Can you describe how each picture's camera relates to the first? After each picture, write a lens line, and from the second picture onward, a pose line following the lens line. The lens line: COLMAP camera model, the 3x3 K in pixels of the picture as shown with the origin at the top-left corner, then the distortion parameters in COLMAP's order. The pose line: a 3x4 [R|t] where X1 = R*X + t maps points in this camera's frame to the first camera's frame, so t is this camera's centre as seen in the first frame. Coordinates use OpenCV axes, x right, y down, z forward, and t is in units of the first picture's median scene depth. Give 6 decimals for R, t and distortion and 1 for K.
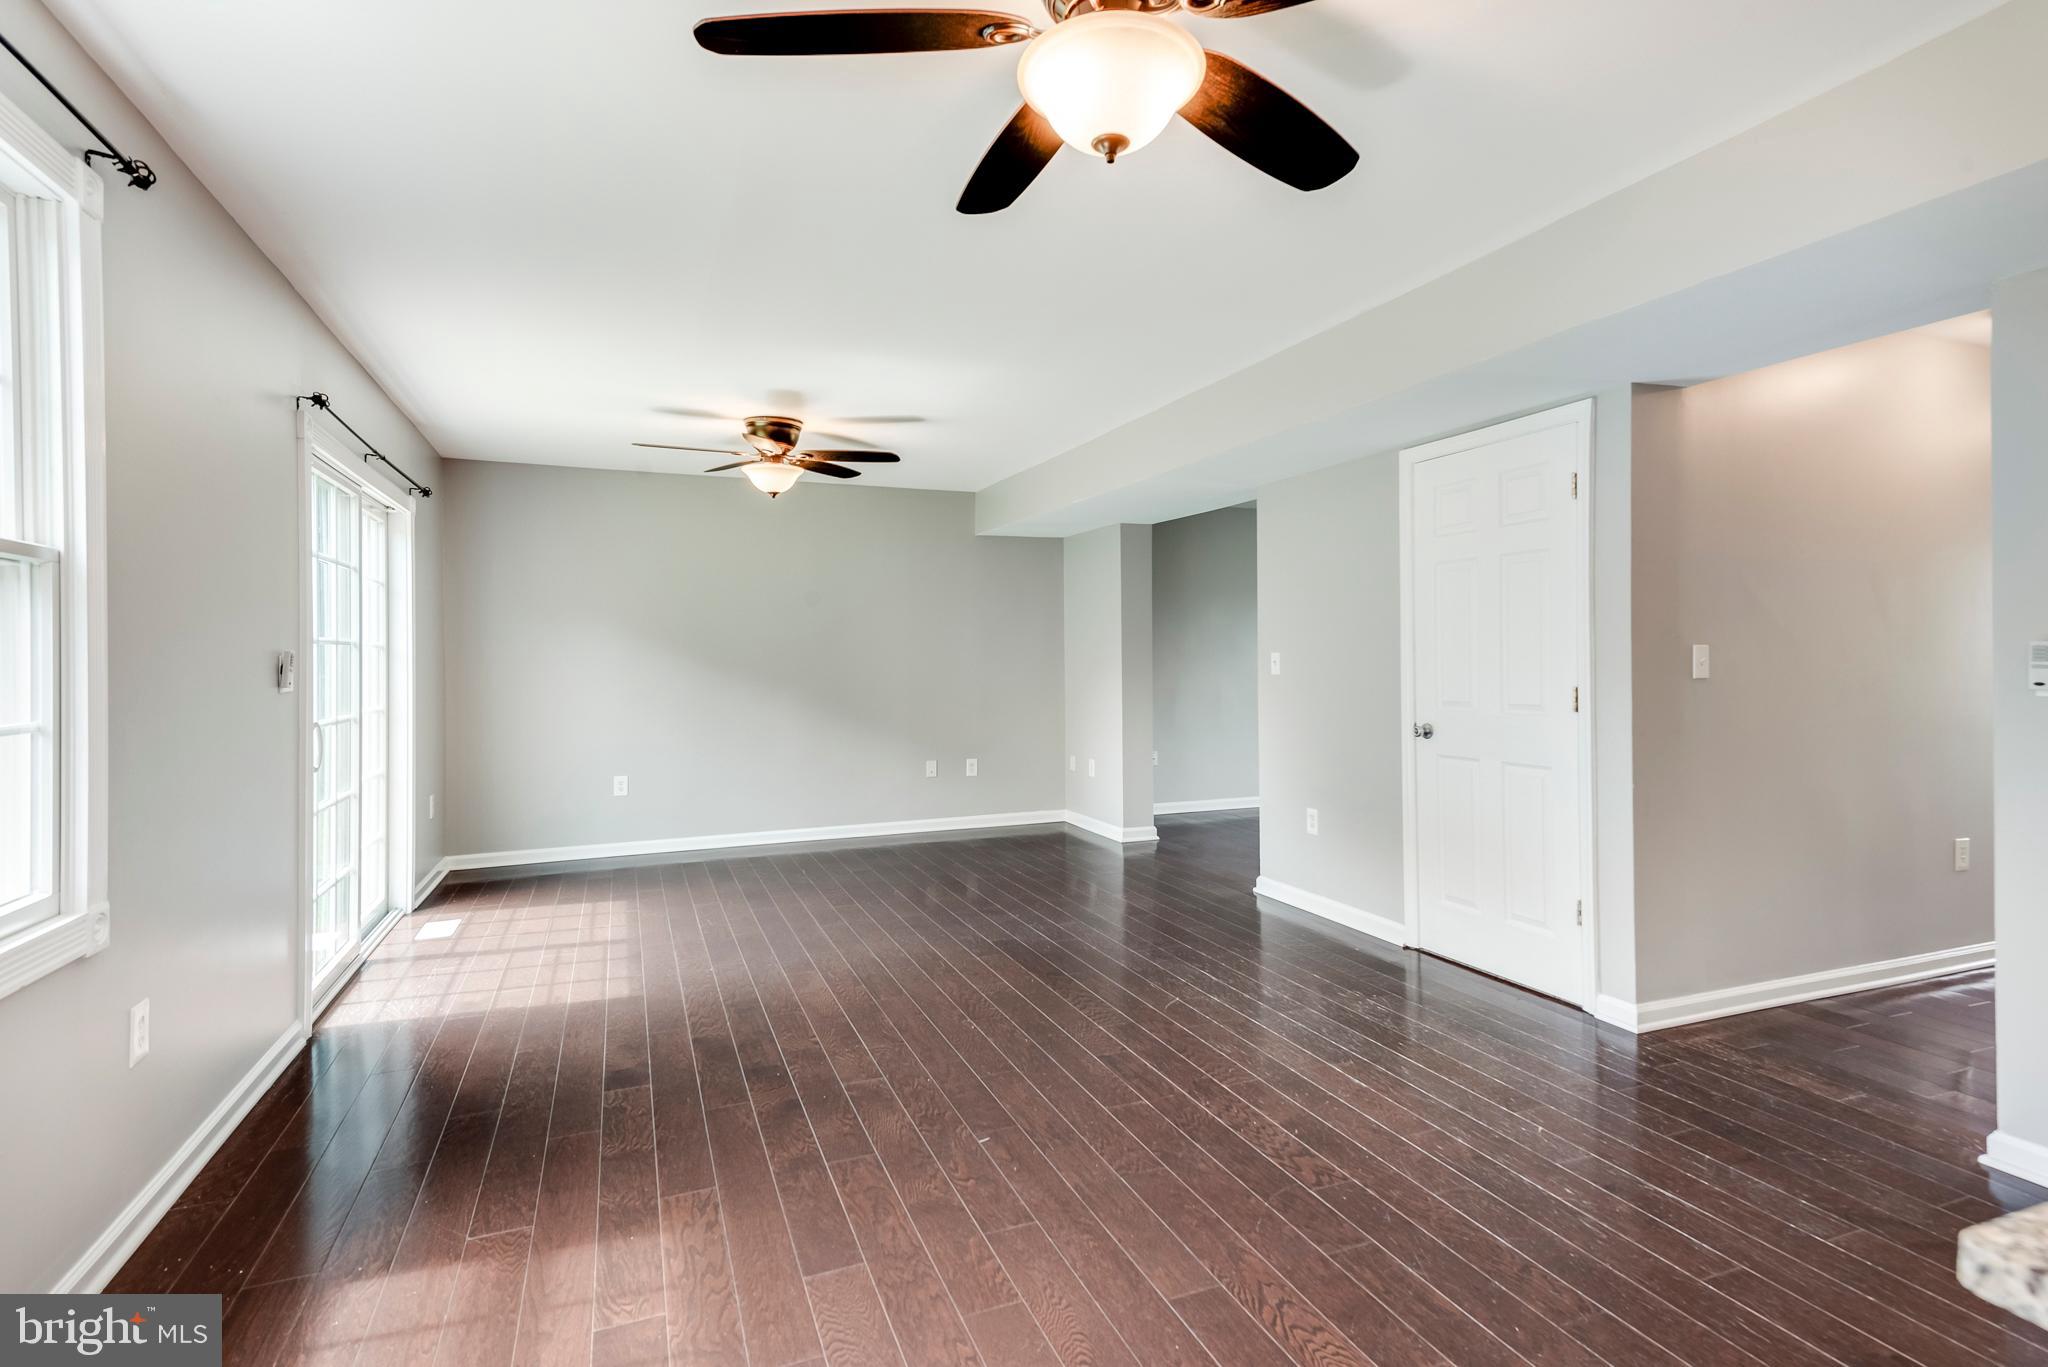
lens RADIAL K [[997.4, 0, 1027.7], [0, 997.4, 666.2], [0, 0, 1]] dist [0.047947, -0.010521]
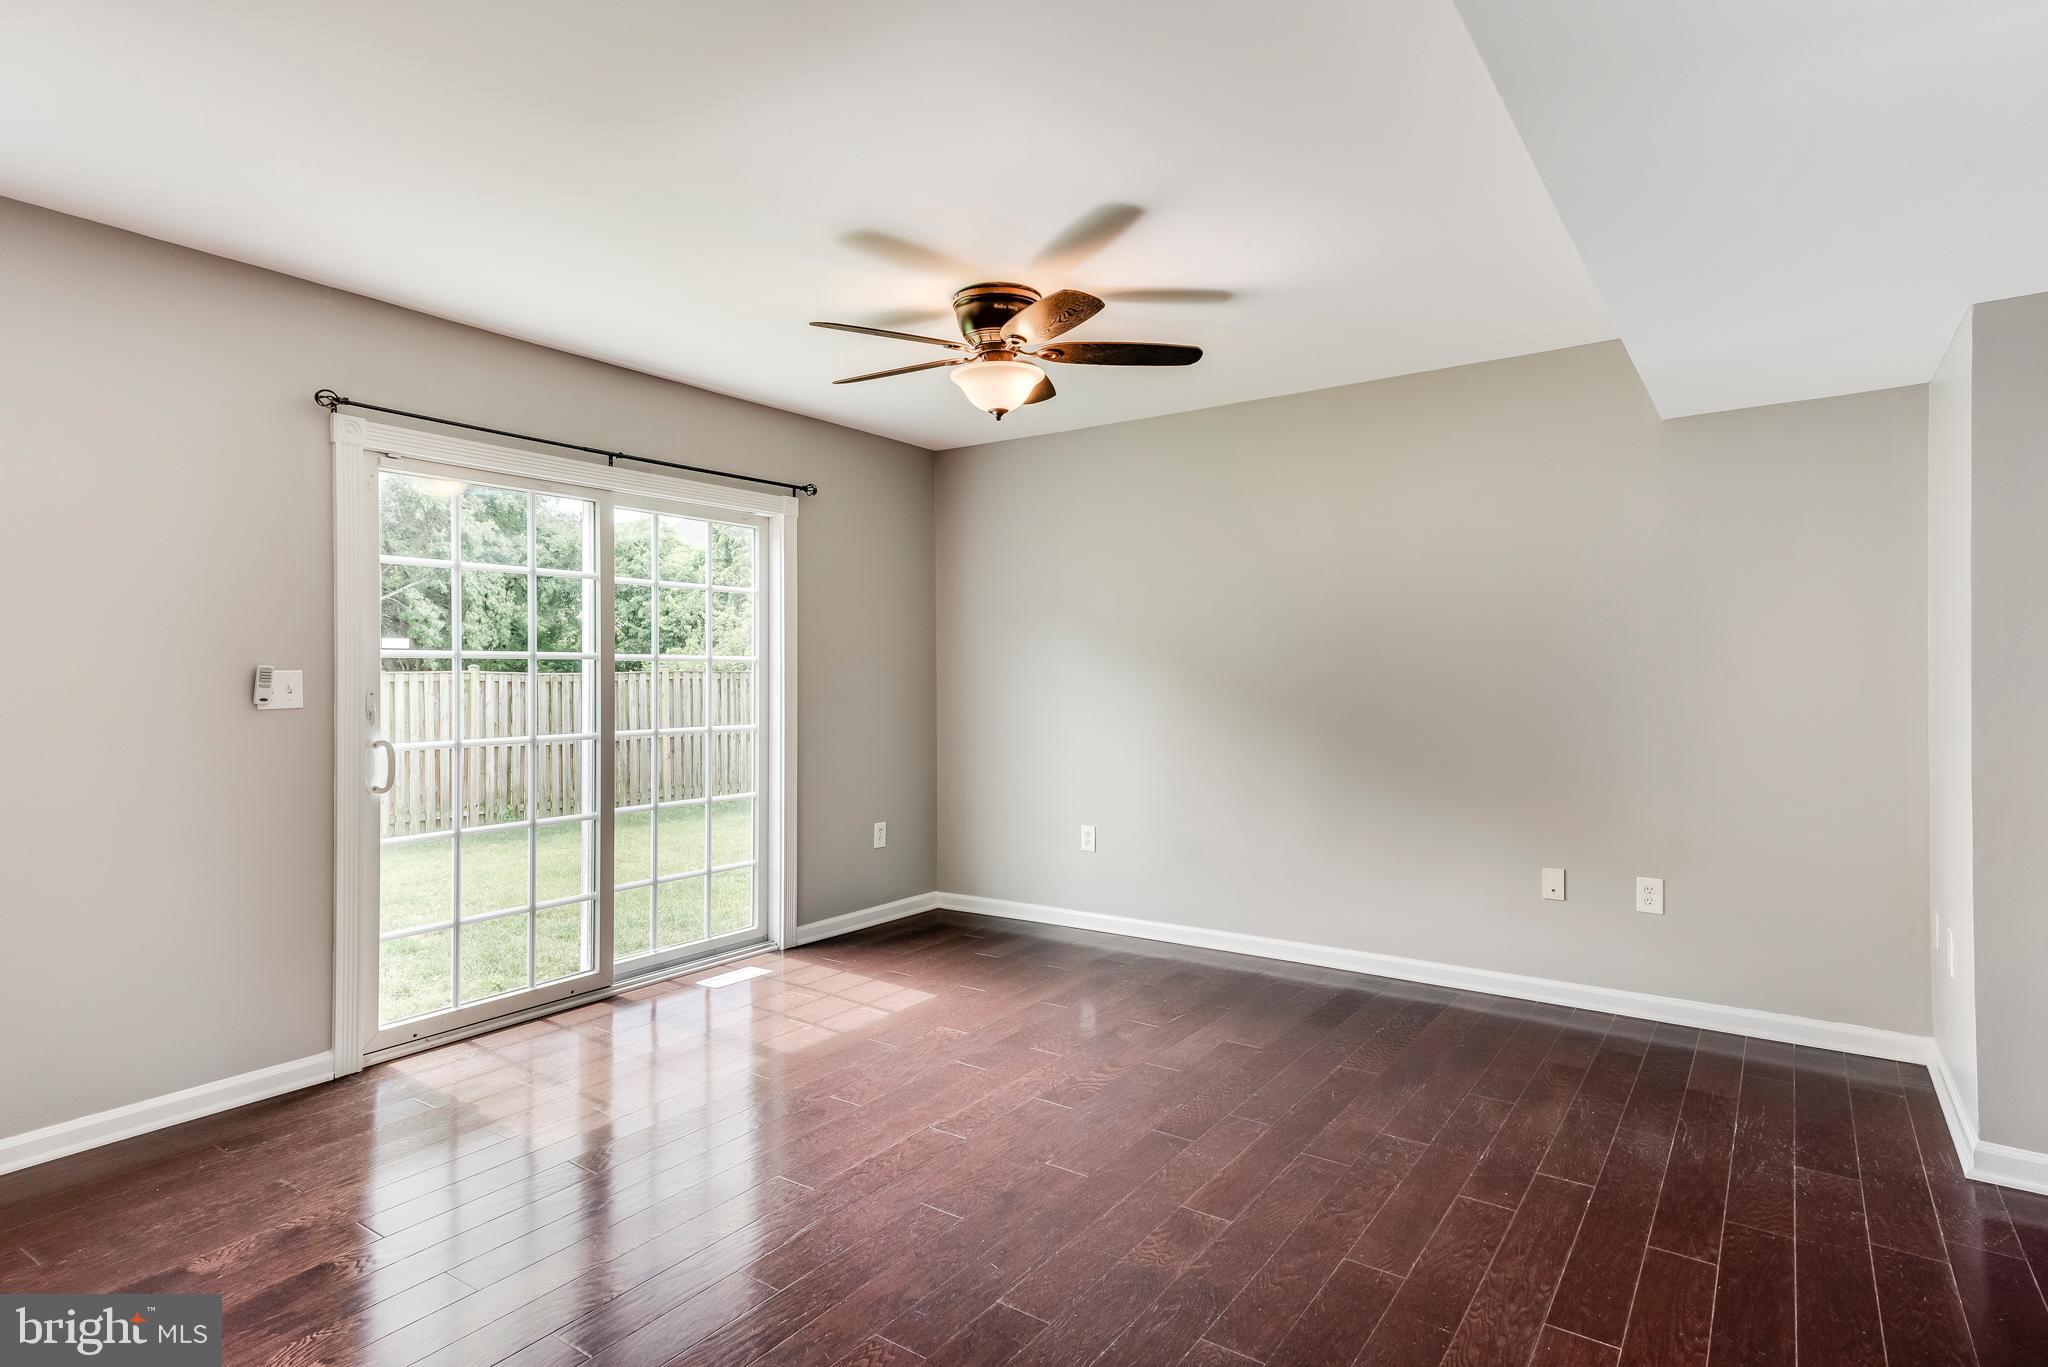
lens RADIAL K [[1076.9, 0, 1015.5], [0, 1076.9, 680.6], [0, 0, 1]] dist [0.049698, -0.001050]
pose [[0.538886, 0.006744, -0.842352, 0.393725], [-0.006067, 0.999973, 0.004125, -0.007168], [0.842357, 0.002888, 0.538912, 0.770583]]
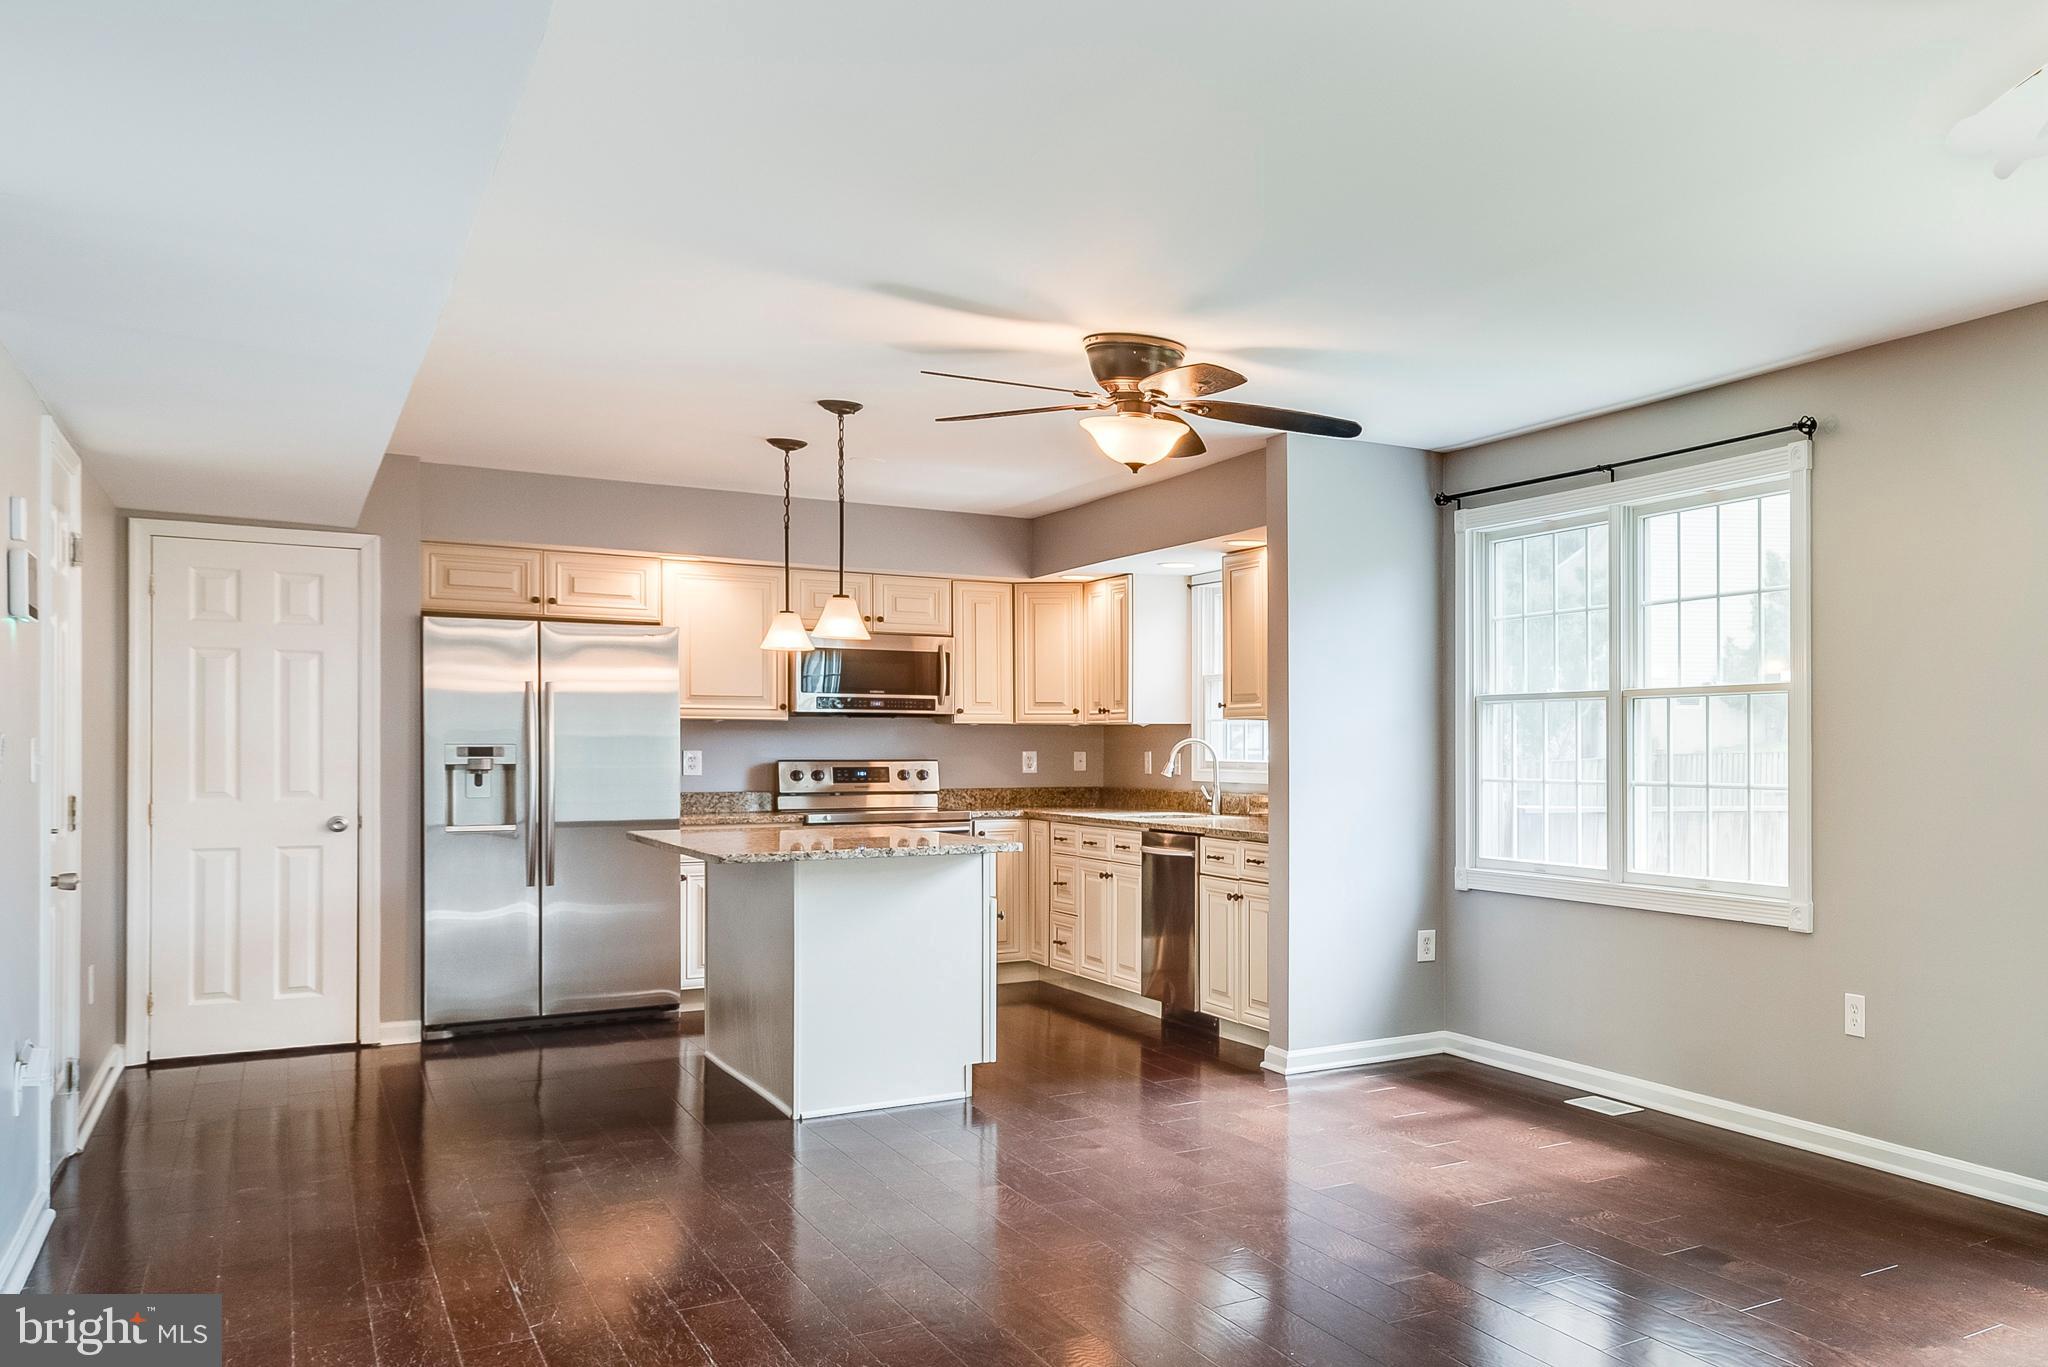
lens RADIAL K [[1665.5, 0, 1693.5], [0, 1665.5, 760.3], [0, 0, 1]] dist [0.026722, -0.004174]
pose [[-0.952361, 0.004443, -0.304942, 0.018228], [-0.000601, 0.999865, 0.016445, -0.014814], [0.304974, 0.015844, -0.952229, 1.625842]]
